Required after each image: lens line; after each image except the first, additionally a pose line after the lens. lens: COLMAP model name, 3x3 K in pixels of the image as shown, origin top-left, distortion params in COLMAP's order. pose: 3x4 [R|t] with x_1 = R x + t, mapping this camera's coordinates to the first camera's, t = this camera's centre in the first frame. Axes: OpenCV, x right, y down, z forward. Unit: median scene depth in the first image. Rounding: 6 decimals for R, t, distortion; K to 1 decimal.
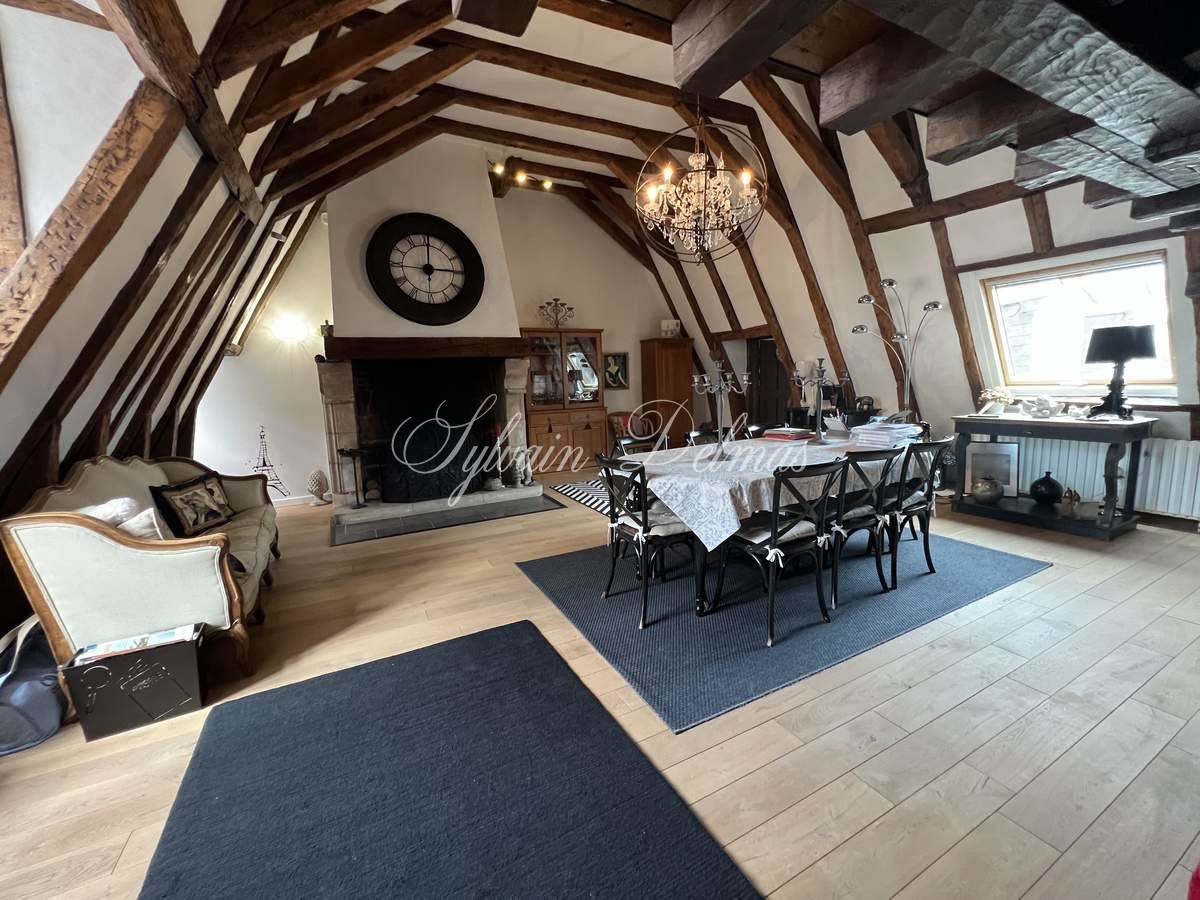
lens RADIAL K [[487.2, 0, 600.0], [0, 487.2, 450.0], [0, 0, 1]] dist [-0.001430, -0.000162]
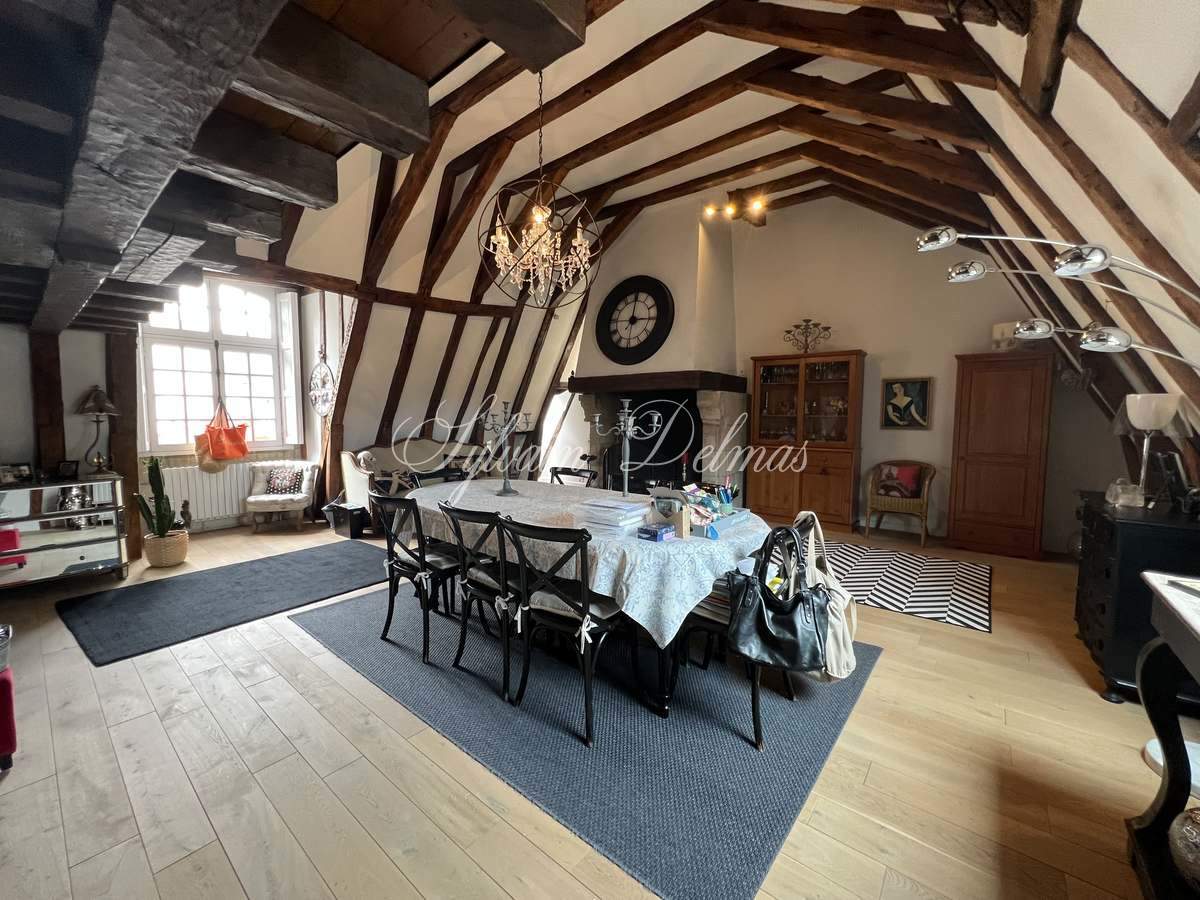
lens RADIAL K [[483.1, 0, 598.8], [0, 483.1, 447.1], [0, 0, 1]] dist [0.000125, 0.000194]
pose [[0.392947, 0.106154, -0.913413, 0.596405], [-0.148452, 0.987608, 0.050913, -0.078197], [0.907499, 0.115592, 0.403836, 0.356230]]
